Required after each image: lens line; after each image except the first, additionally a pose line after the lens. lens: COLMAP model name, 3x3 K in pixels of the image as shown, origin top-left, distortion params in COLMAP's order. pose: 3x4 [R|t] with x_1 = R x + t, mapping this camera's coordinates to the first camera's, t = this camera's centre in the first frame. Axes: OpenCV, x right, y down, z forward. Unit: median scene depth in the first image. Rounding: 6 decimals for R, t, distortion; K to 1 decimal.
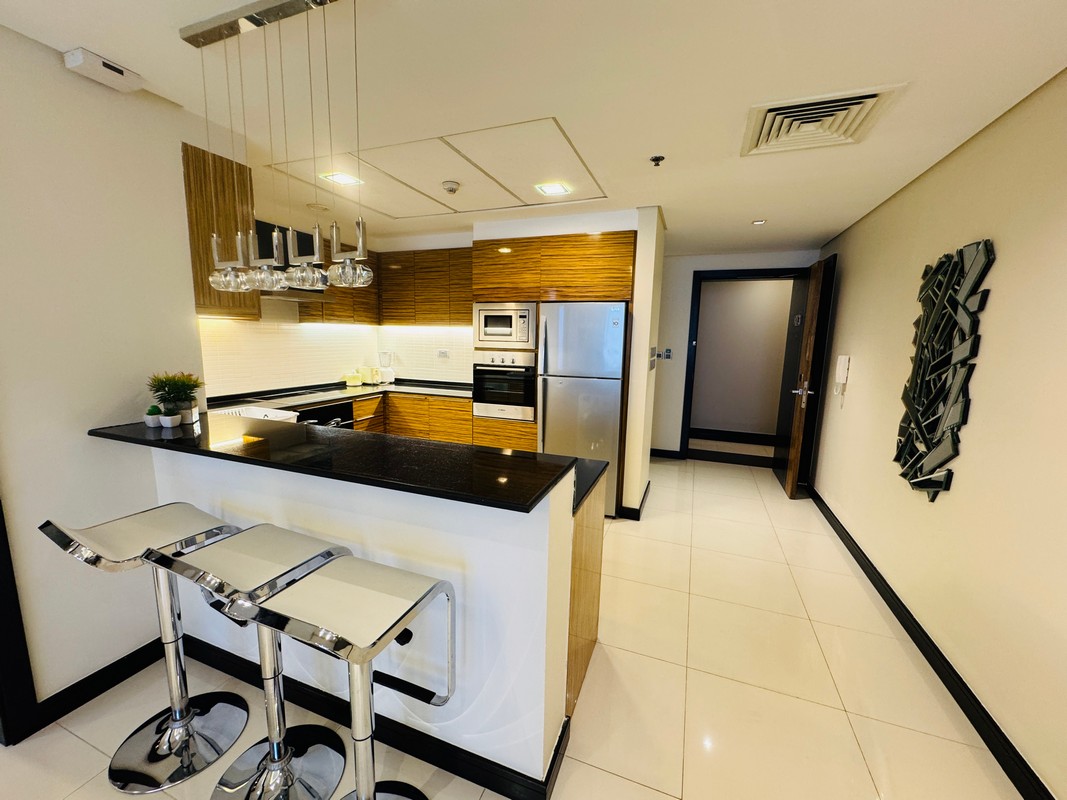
lens RADIAL K [[425.1, 0, 532.6], [0, 425.1, 402.2], [0, 0, 1]] dist [-0.002490, 0.000214]
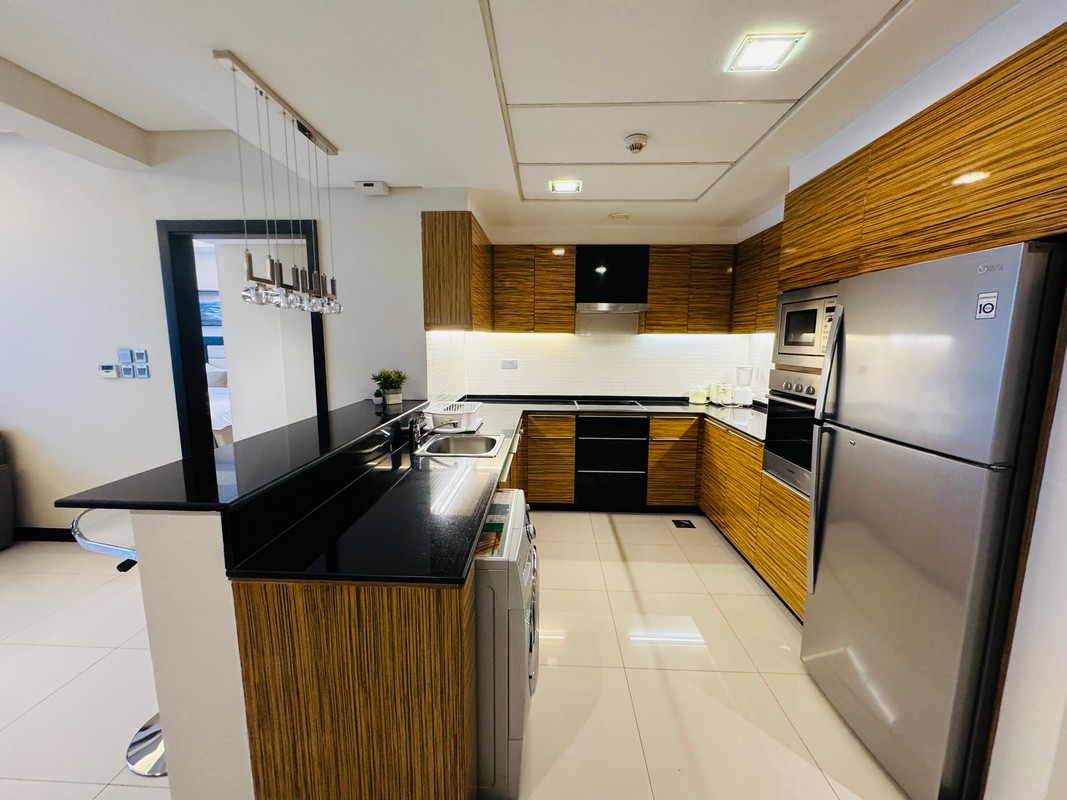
lens RADIAL K [[425.1, 0, 532.5], [0, 425.1, 400.0], [0, 0, 1]] dist [-0.002490, 0.000214]
pose [[0.318938, 0.116475, -0.940591, 0.429494], [-0.148212, 0.986340, 0.071884, -0.084206], [0.936115, 0.116480, 0.331844, 0.562074]]
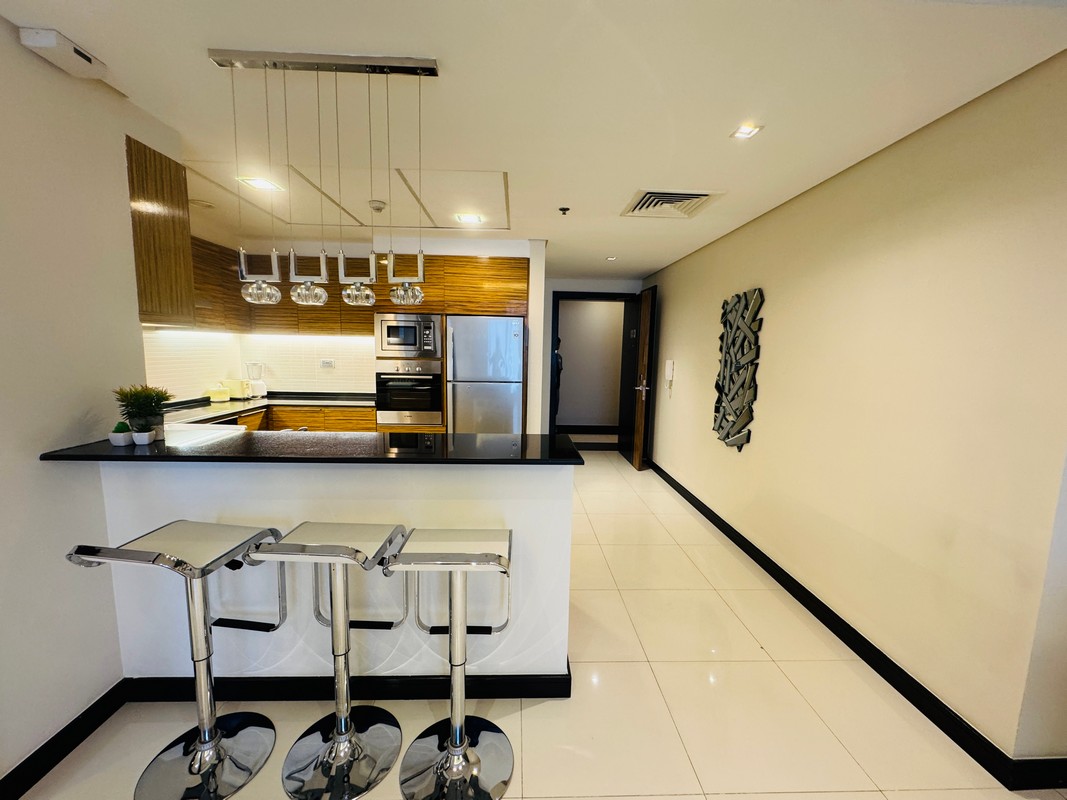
lens RADIAL K [[425.1, 0, 533.5], [0, 425.1, 402.7], [0, 0, 1]] dist [-0.002490, 0.000214]
pose [[0.919336, -0.051631, 0.390071, -0.239285], [0.059819, 0.998170, -0.008862, 0.015251], [-0.388900, 0.031481, 0.920742, -0.099767]]
